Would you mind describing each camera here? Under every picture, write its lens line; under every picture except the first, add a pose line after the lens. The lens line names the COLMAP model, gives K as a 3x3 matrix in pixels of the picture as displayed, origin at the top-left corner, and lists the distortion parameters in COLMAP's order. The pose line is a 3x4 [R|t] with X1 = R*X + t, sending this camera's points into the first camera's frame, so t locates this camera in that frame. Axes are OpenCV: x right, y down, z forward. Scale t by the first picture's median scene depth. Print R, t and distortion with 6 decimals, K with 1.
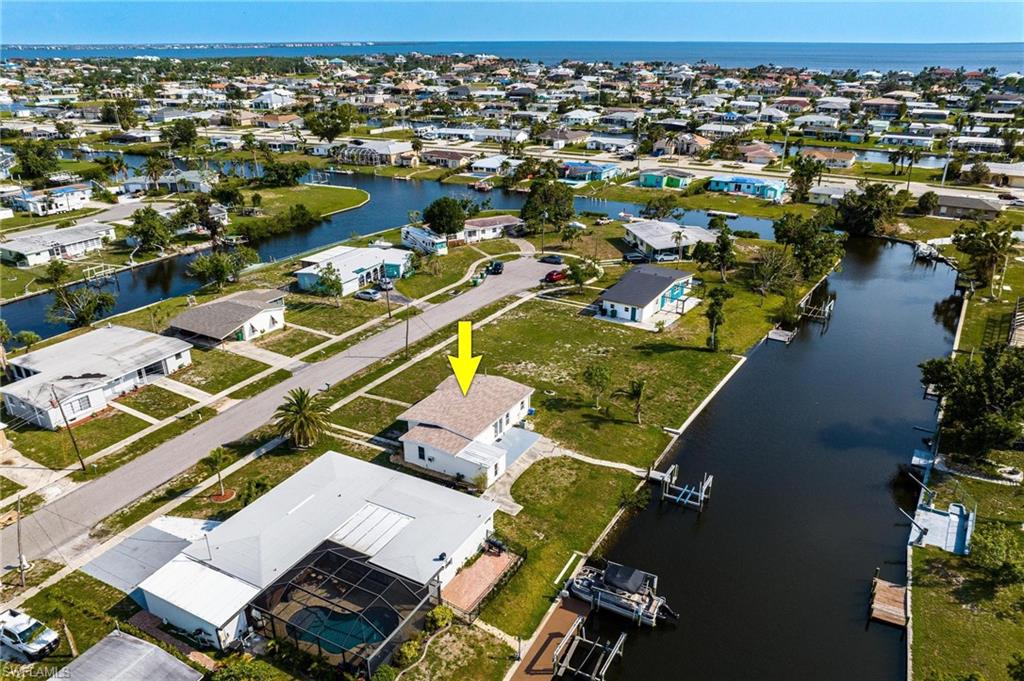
lens RADIAL K [[744.1, 0, 512.0], [0, 744.1, 340.5], [0, 0, 1]] dist [-0.034567, 0.000598]
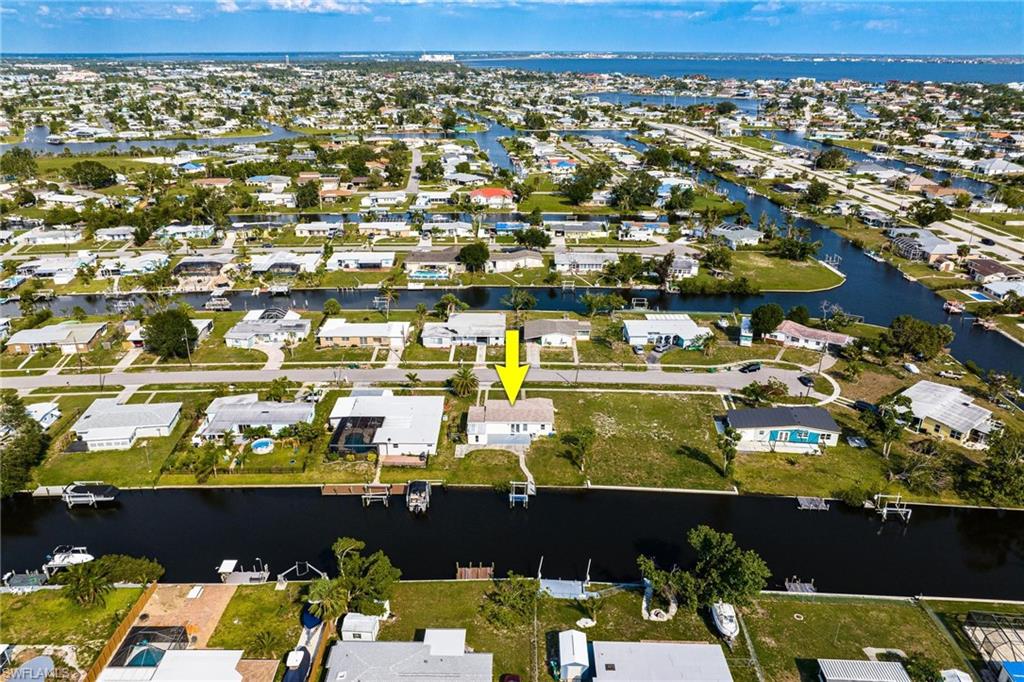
lens RADIAL K [[744.1, 0, 512.0], [0, 744.1, 341.0], [0, 0, 1]] dist [-0.034567, 0.000598]
pose [[0.478084, 0.326374, -0.815424, 0.819886], [-0.336415, 0.925640, 0.173247, -0.230046], [0.811332, 0.191494, 0.552331, -0.016589]]
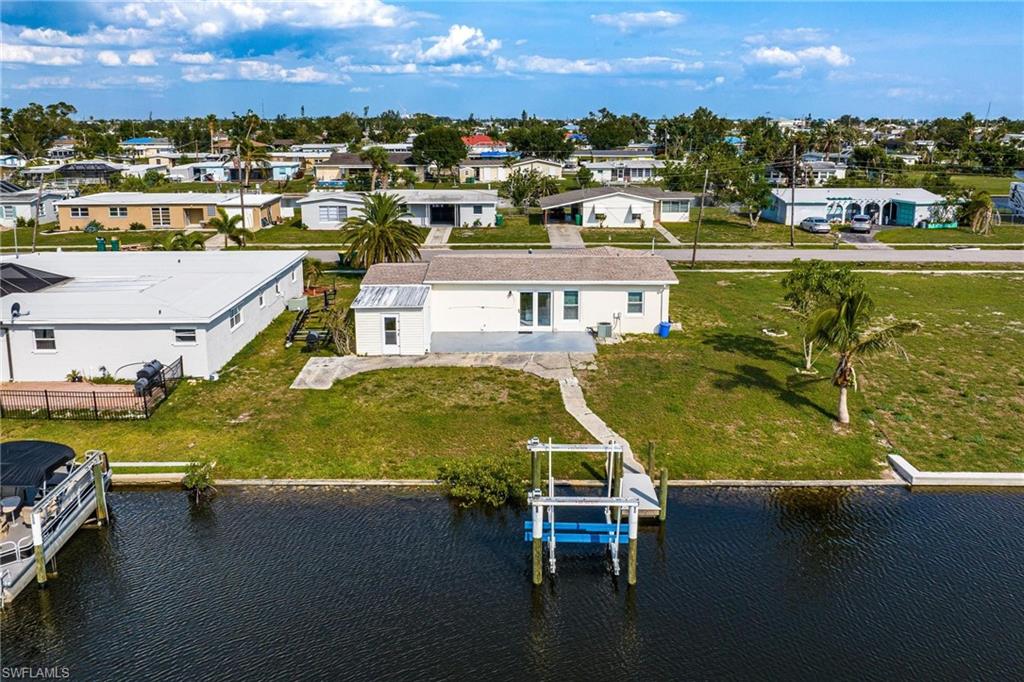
lens RADIAL K [[744.1, 0, 512.0], [0, 744.1, 341.0], [0, 0, 1]] dist [-0.034567, 0.000598]
pose [[0.489273, 0.174328, -0.854530, 0.250774], [-0.326287, 0.945252, 0.006015, 0.077692], [0.808795, 0.275879, 0.519367, 0.436831]]
